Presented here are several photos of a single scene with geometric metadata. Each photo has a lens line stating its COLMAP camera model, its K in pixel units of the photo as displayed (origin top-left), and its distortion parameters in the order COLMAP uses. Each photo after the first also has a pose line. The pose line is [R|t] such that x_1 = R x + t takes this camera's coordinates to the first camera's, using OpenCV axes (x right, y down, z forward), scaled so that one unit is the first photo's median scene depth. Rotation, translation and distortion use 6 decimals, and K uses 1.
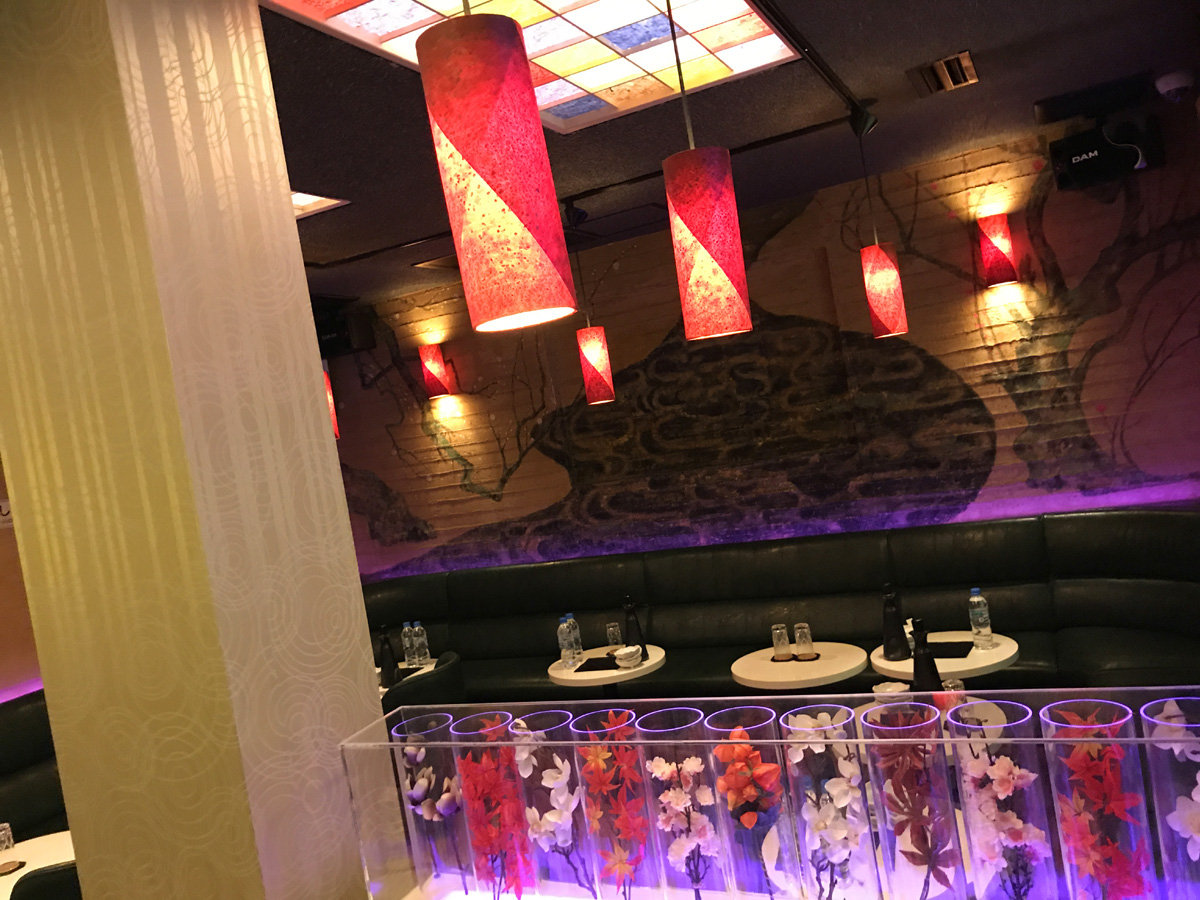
lens RADIAL K [[961.7, 0, 579.3], [0, 961.7, 440.5], [0, 0, 1]] dist [0.106280, -0.231293]
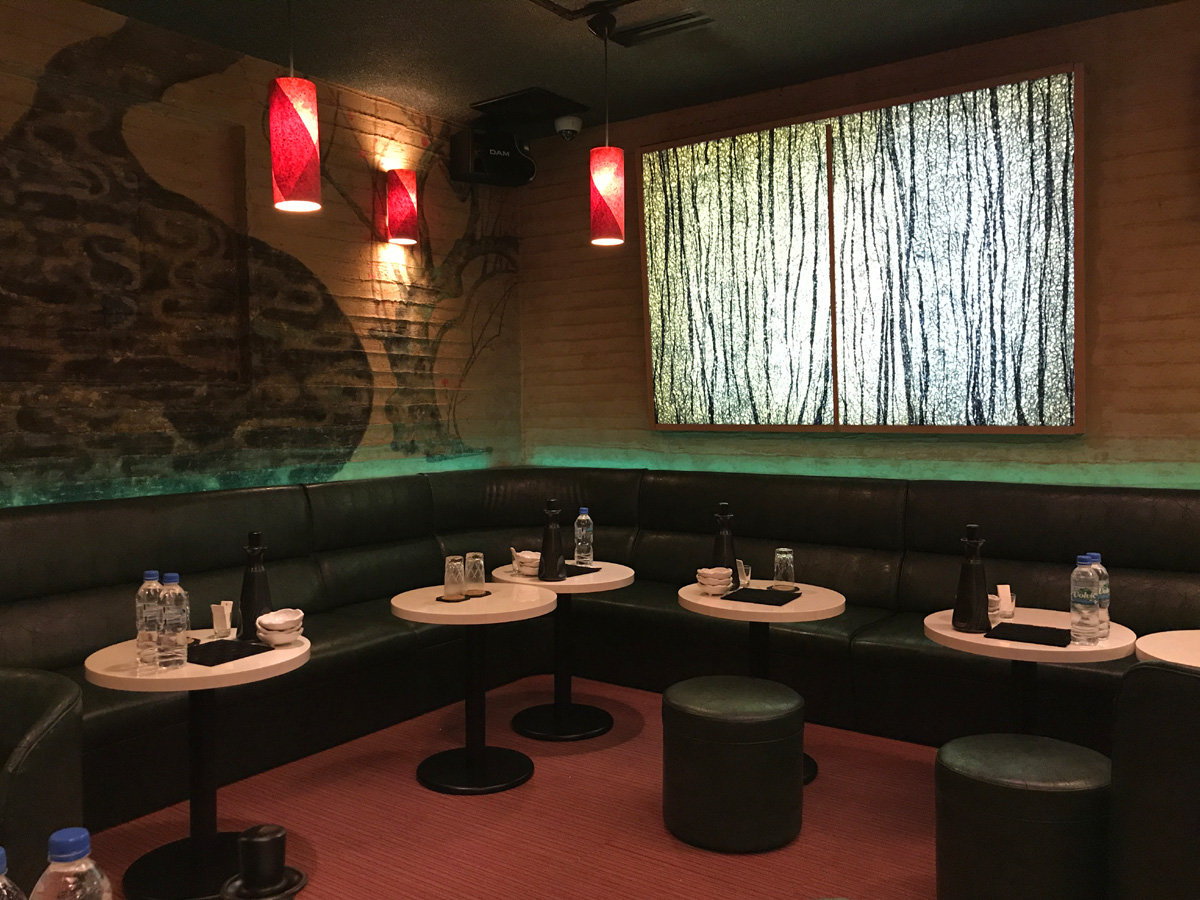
lens RADIAL K [[979.9, 0, 588.1], [0, 979.9, 454.4], [0, 0, 1]] dist [0.011084, -0.016401]
pose [[0.169395, 0.116100, 0.978686, -0.424992], [-0.003679, 0.993105, -0.117174, 0.149634], [-0.985541, 0.016248, 0.168654, 0.562050]]
